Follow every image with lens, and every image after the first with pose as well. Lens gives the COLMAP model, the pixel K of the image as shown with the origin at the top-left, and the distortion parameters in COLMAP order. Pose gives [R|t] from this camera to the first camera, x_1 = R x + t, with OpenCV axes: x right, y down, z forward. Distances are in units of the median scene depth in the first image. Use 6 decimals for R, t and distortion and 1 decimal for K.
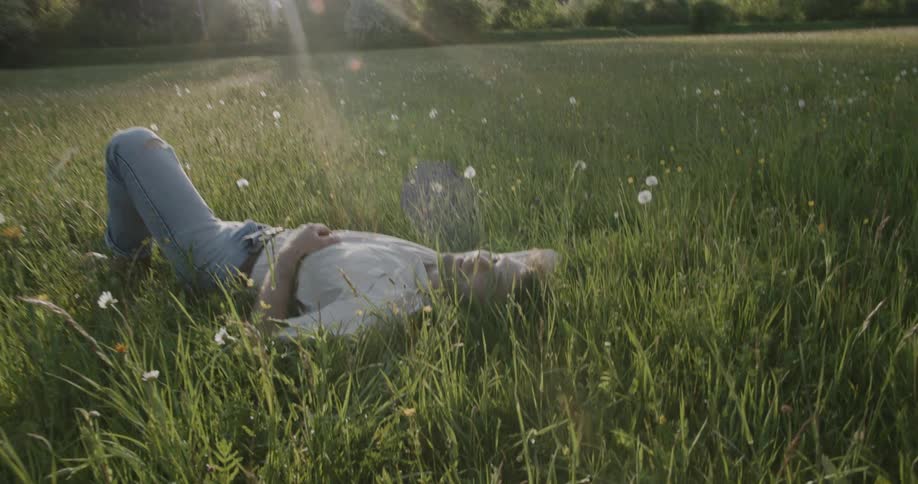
lens RADIAL K [[602.3, 0, 459.0], [0, 602.3, 242.0], [0, 0, 1]] dist [-0.069390, 0.055796]
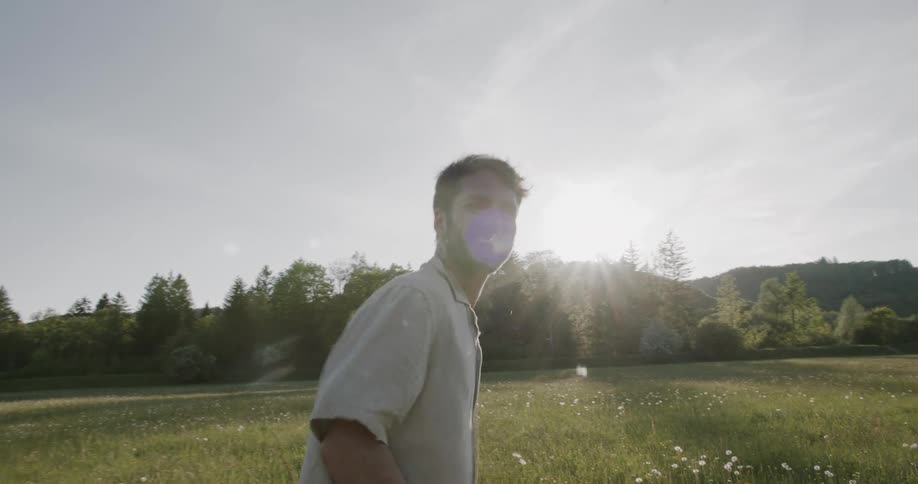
lens RADIAL K [[602.3, 0, 459.0], [0, 602.3, 242.0], [0, 0, 1]] dist [-0.069390, 0.055796]
pose [[0.866759, -0.082298, -0.491890, 0.161108], [-0.162591, 0.885776, -0.434700, 0.123347], [0.471480, 0.456757, 0.754374, -0.439248]]
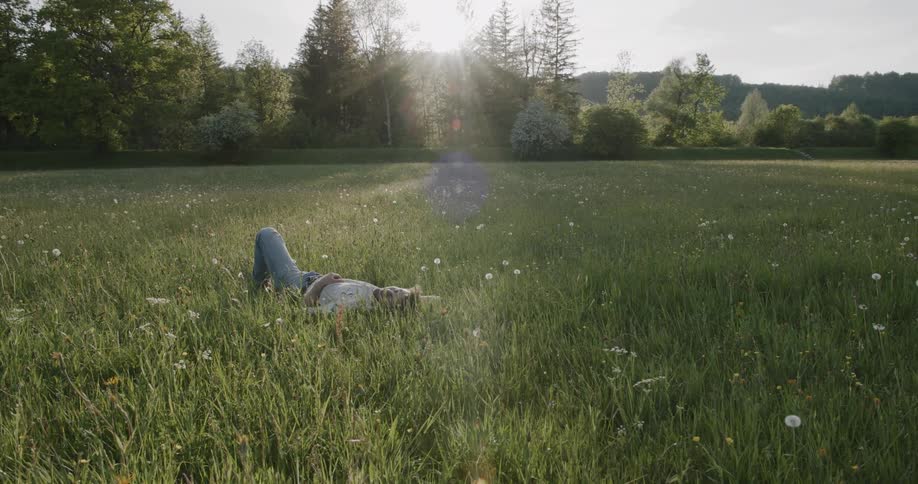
lens RADIAL K [[602.3, 0, 459.0], [0, 602.3, 242.0], [0, 0, 1]] dist [-0.069390, 0.055796]
pose [[0.961115, 0.075050, -0.265754, 0.019899], [-0.119301, 0.980765, -0.154488, 0.003619], [0.249049, 0.180185, 0.951582, -0.026739]]
